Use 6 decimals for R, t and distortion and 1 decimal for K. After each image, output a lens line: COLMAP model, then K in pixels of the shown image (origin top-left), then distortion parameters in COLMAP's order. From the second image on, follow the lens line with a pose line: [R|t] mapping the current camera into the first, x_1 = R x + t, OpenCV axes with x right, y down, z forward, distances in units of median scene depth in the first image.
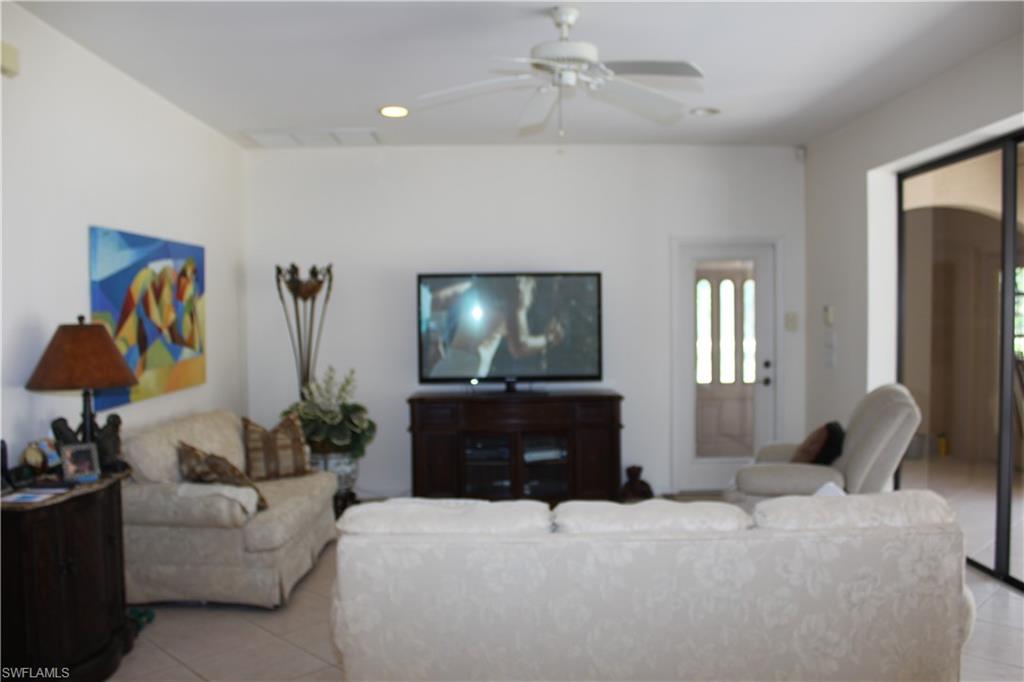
lens RADIAL K [[851.9, 0, 500.6], [0, 851.9, 343.9], [0, 0, 1]] dist [-0.098825, 0.038905]
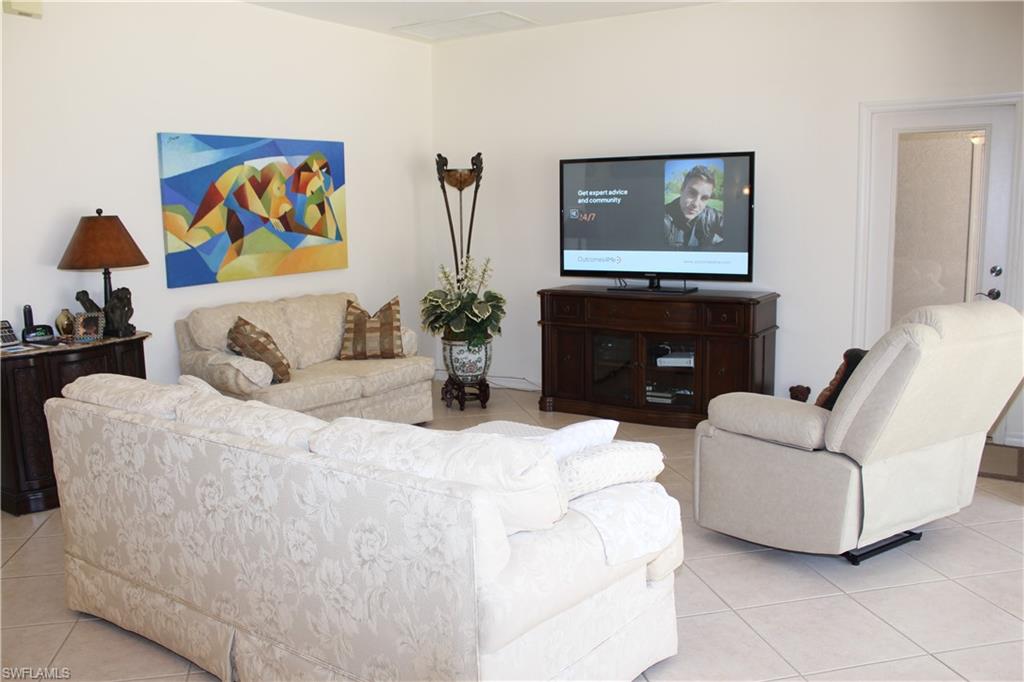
lens RADIAL K [[851.9, 0, 506.5], [0, 851.9, 346.4], [0, 0, 1]] dist [-0.098825, 0.038905]
pose [[0.828776, 0.082244, -0.553503, 0.518408], [-0.010193, 0.991195, 0.132017, -0.000575], [0.559487, -0.103771, 0.822317, 0.226490]]
